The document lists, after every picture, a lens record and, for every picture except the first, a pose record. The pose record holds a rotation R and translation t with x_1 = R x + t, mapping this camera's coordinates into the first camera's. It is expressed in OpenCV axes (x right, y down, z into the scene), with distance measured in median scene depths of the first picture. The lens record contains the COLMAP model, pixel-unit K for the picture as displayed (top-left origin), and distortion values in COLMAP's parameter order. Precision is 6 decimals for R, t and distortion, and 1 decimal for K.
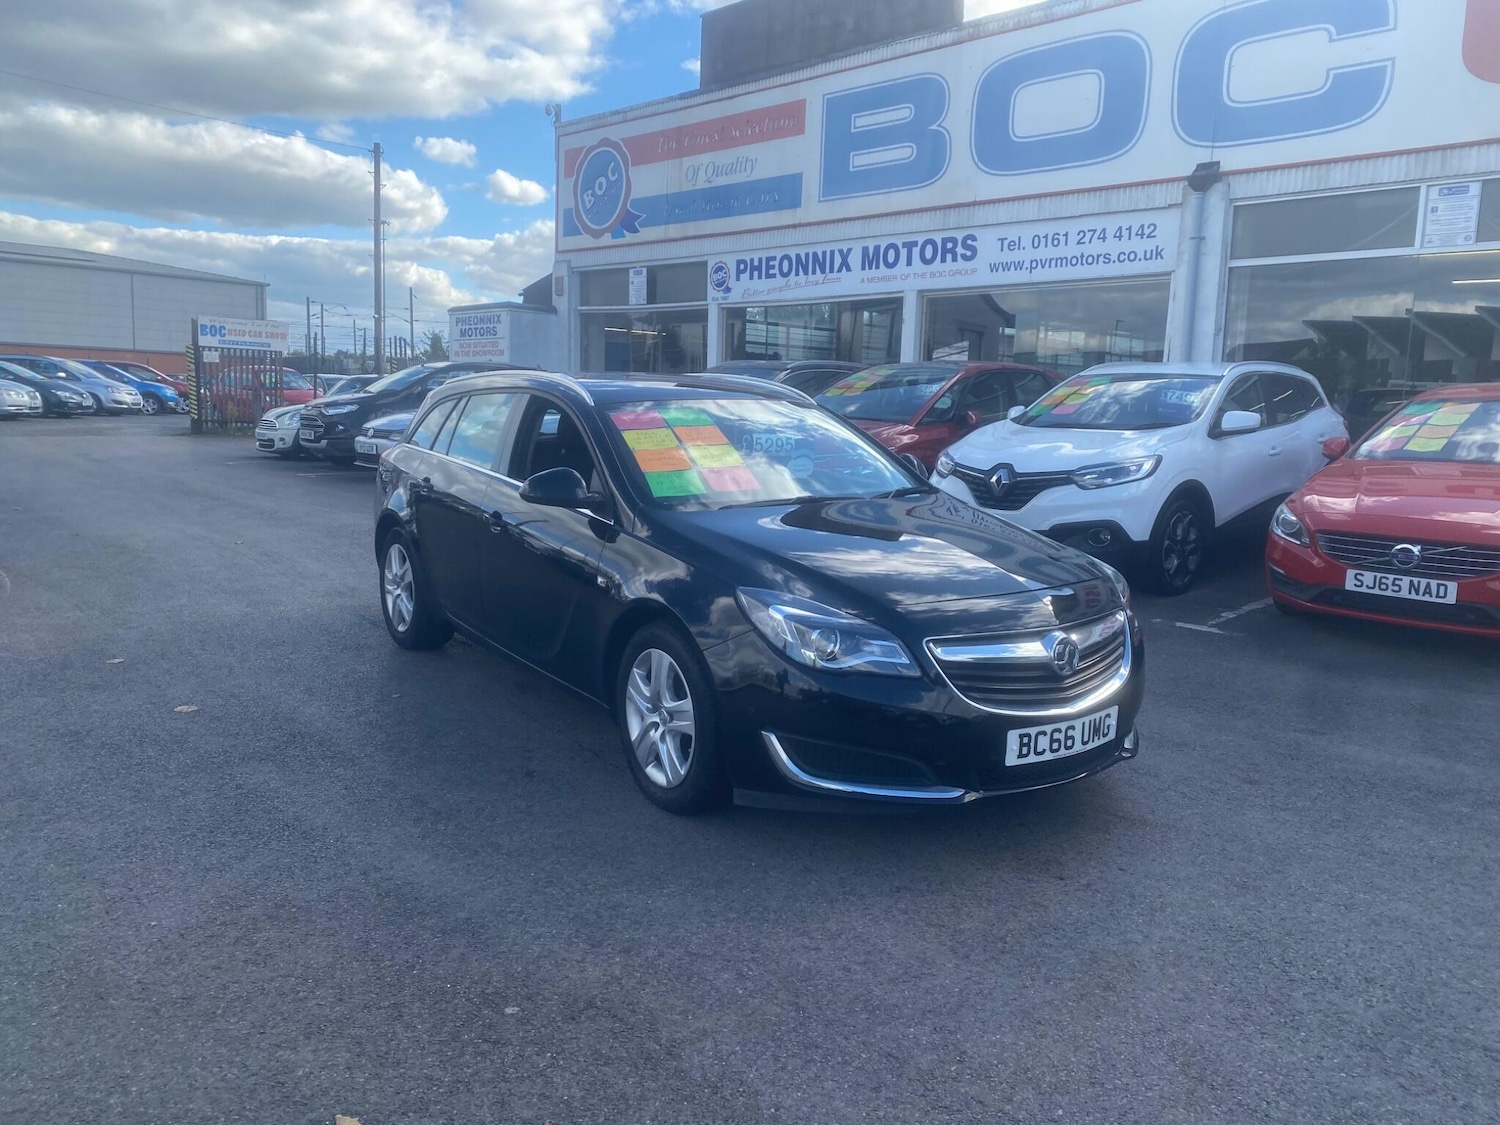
lens RADIAL K [[1133.6, 0, 748.4], [0, 1133.6, 552.0], [0, 0, 1]] dist [0.028569, -0.026697]
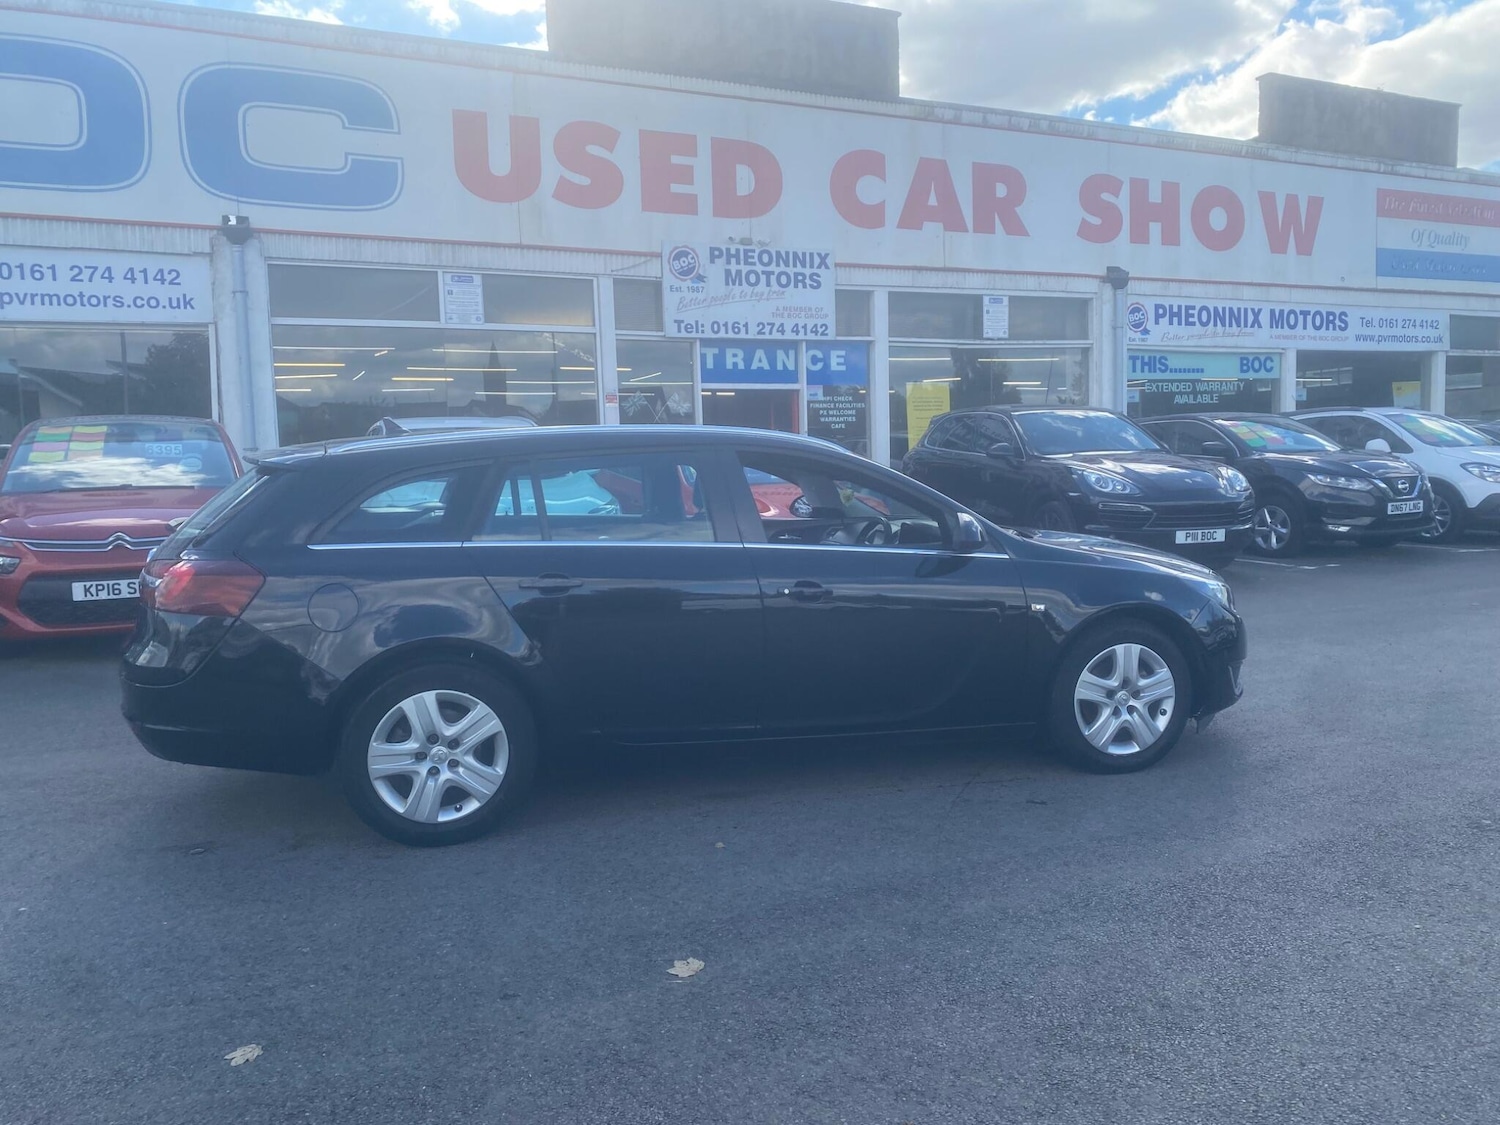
lens RADIAL K [[1133.0, 0, 761.7], [0, 1133.0, 561.1], [0, 0, 1]] dist [0.052100, -0.073950]
pose [[0.321732, -0.119557, 0.939252, -0.438171], [0.159283, 0.984692, 0.070781, -0.049519], [-0.933337, 0.126834, 0.335851, 0.302011]]
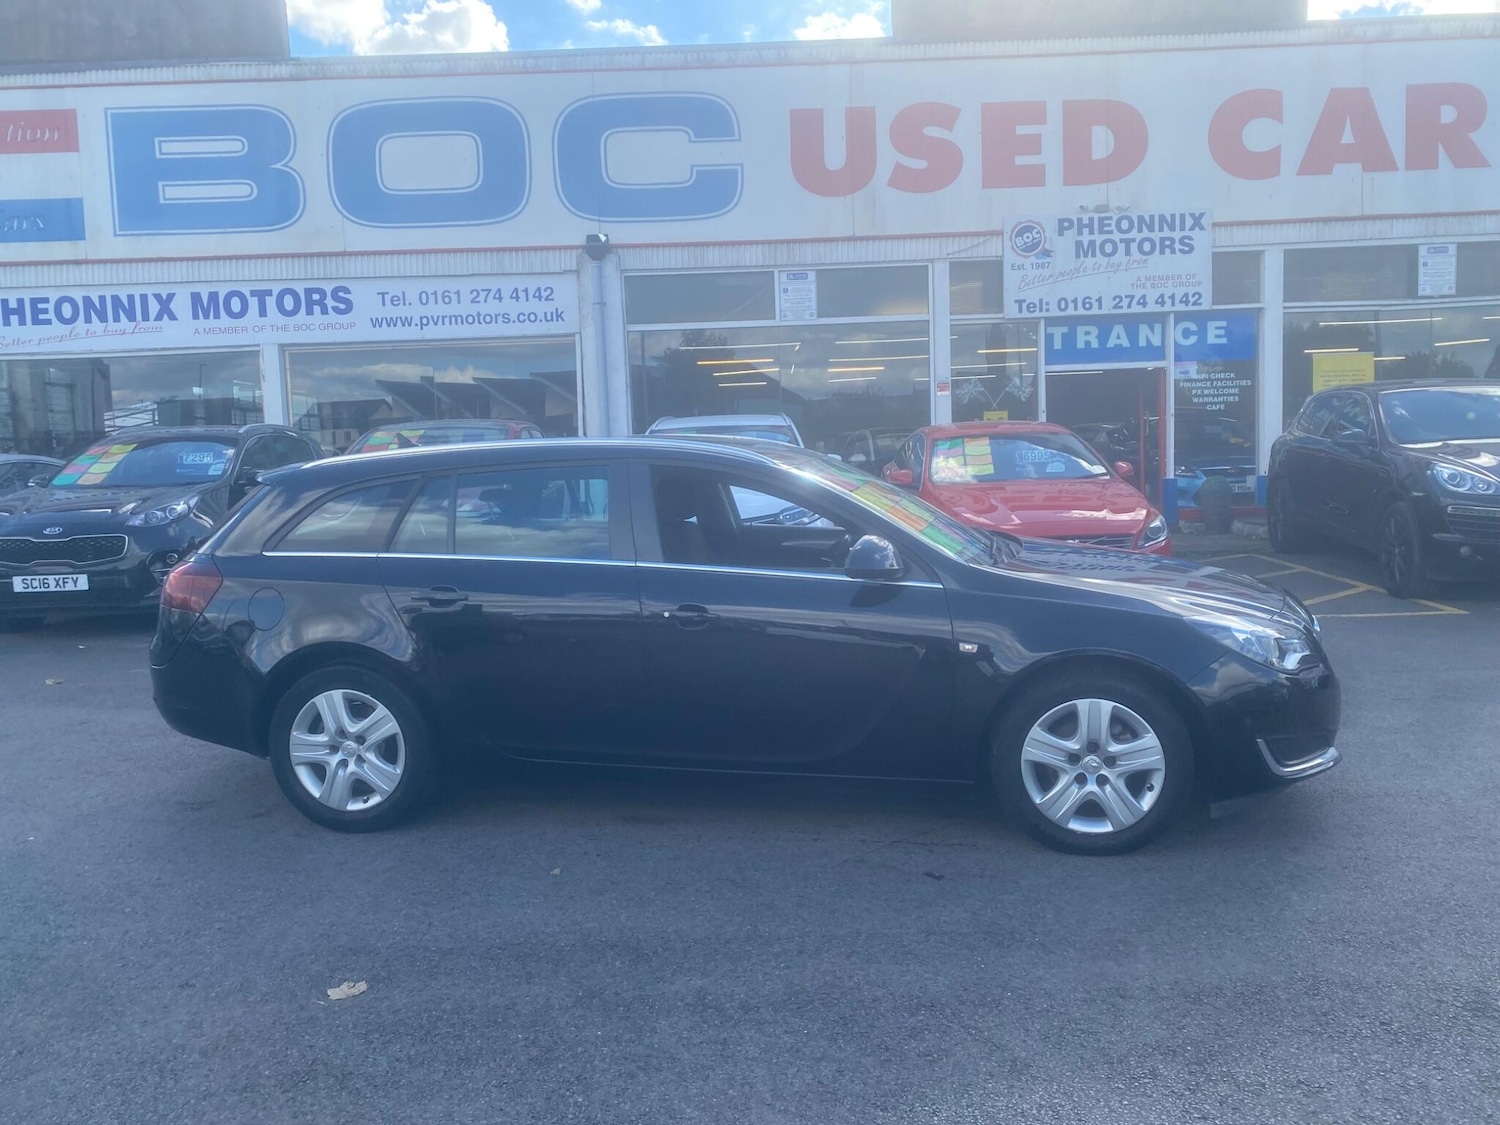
lens RADIAL K [[1136.0, 0, 759.7], [0, 1136.0, 560.4], [0, 0, 1]] dist [0.020396, -0.020287]
pose [[0.697939, -0.117082, 0.706521, -0.317596], [0.146705, 0.988998, 0.018970, -0.031710], [-0.700970, 0.090410, 0.707437, 0.153164]]
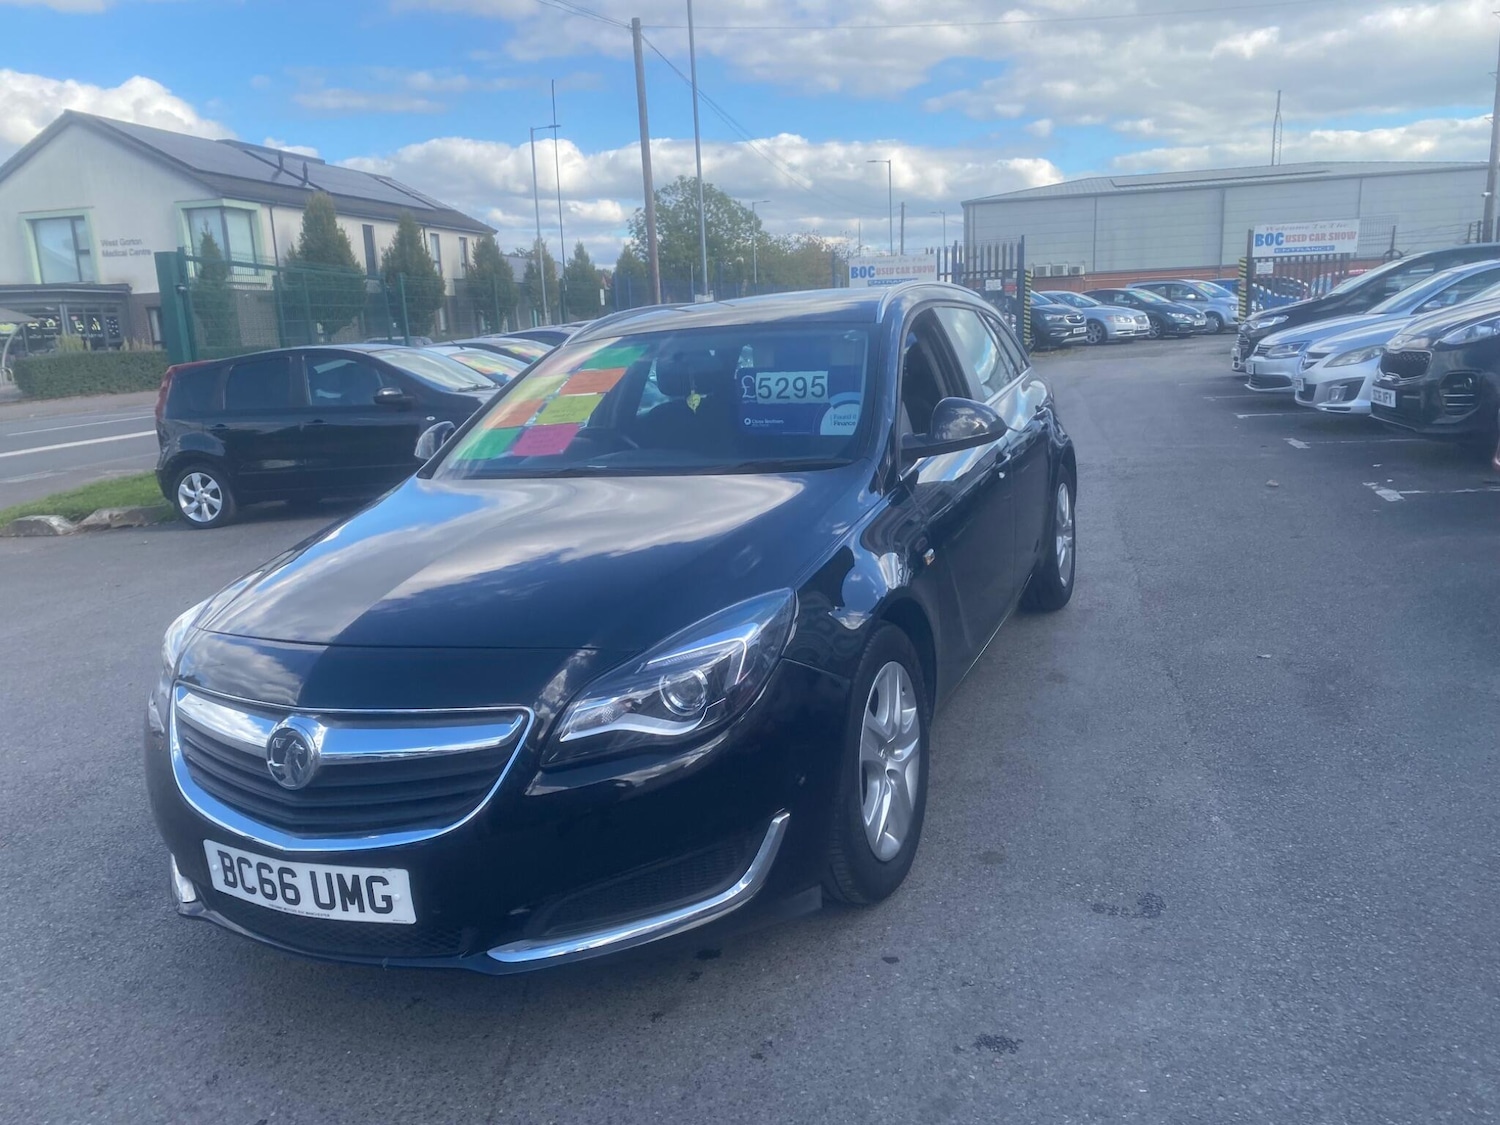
lens RADIAL K [[1131.9, 0, 735.9], [0, 1131.9, 564.1], [0, 0, 1]] dist [0.017501, -0.009610]
pose [[0.522190, 0.121653, -0.844108, 0.270464], [-0.047396, 0.992384, 0.113702, -0.027894], [0.851511, -0.019366, 0.523978, 0.261938]]
